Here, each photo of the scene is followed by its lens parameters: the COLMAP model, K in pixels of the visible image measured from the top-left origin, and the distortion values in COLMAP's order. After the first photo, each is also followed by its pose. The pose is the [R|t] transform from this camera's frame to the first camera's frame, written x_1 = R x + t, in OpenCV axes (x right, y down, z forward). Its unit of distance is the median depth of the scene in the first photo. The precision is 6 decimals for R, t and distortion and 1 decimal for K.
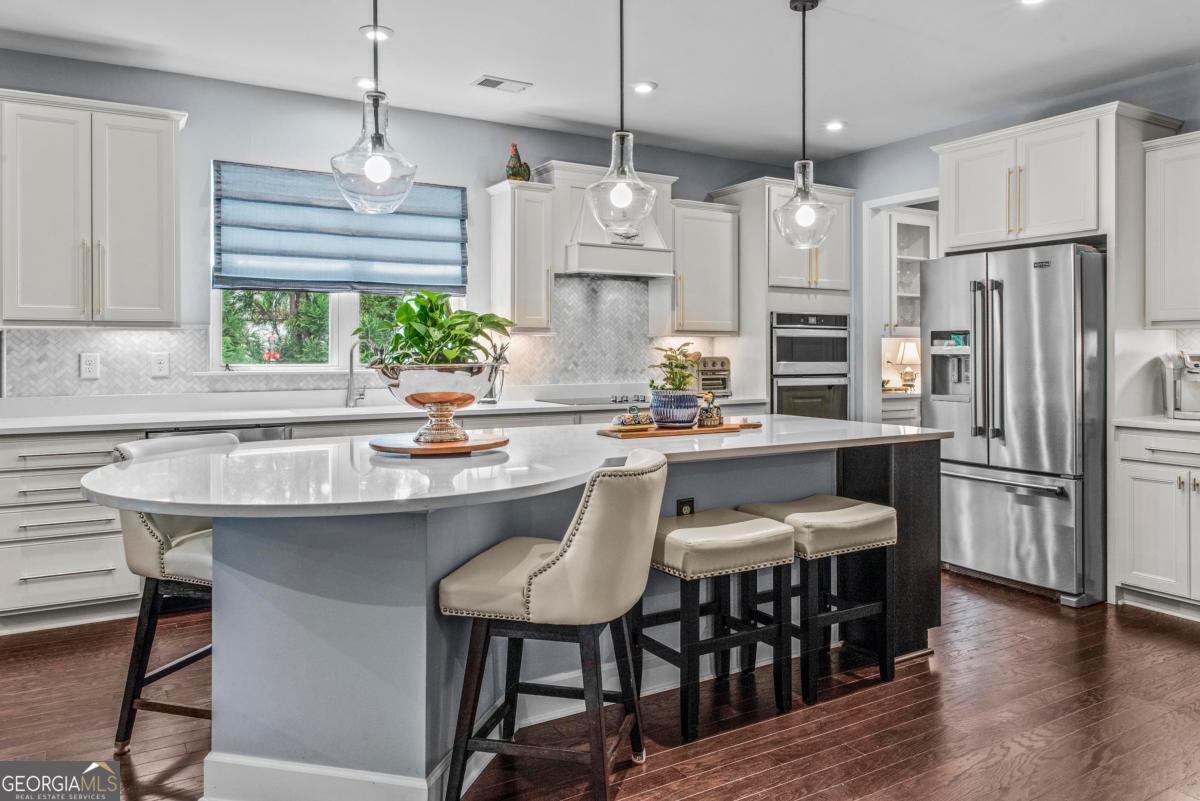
lens RADIAL K [[827.4, 0, 599.7], [0, 827.4, 353.0], [0, 0, 1]] dist [0.001217, 0.000192]
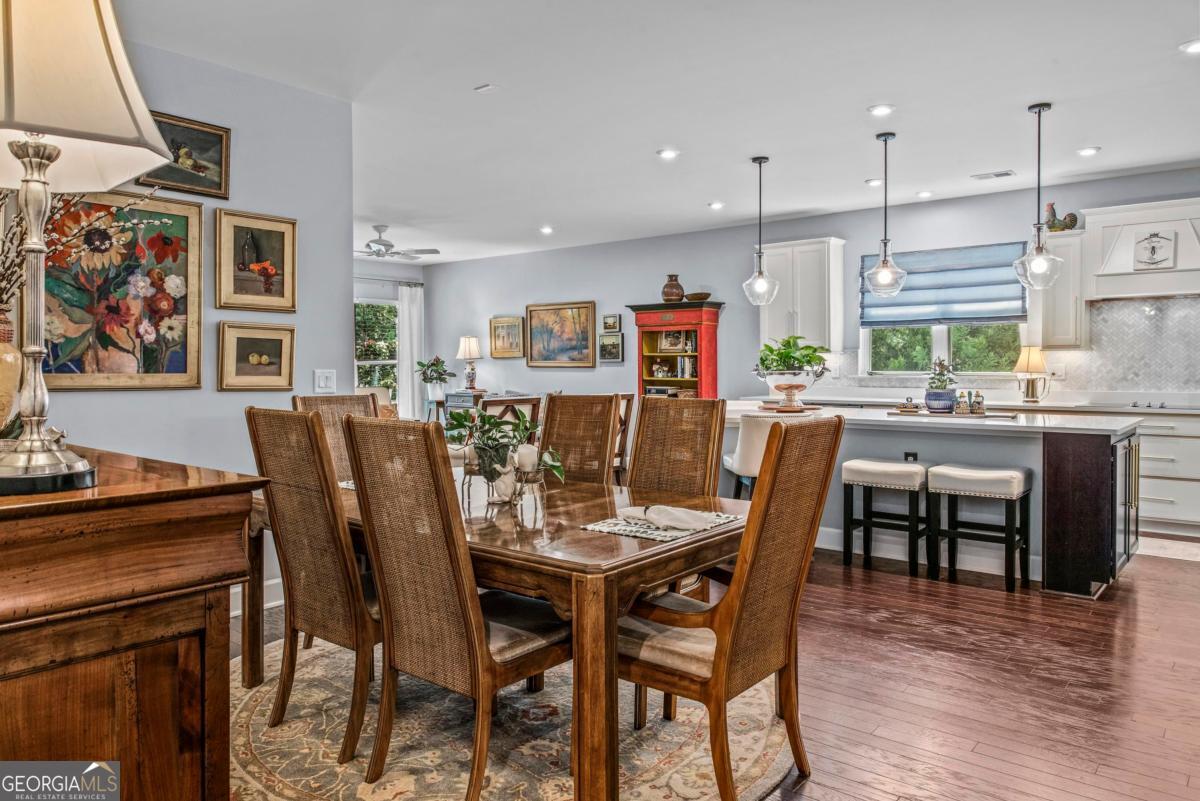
lens RADIAL K [[809.6, 0, 600.0], [0, 809.6, 400.5], [0, 0, 1]] dist [0.000767, 0.000111]
pose [[0.336084, 0.042182, -0.940887, 0.842193], [0.000869, 0.998982, 0.045097, -0.001802], [0.941832, -0.015974, 0.335705, -0.095377]]
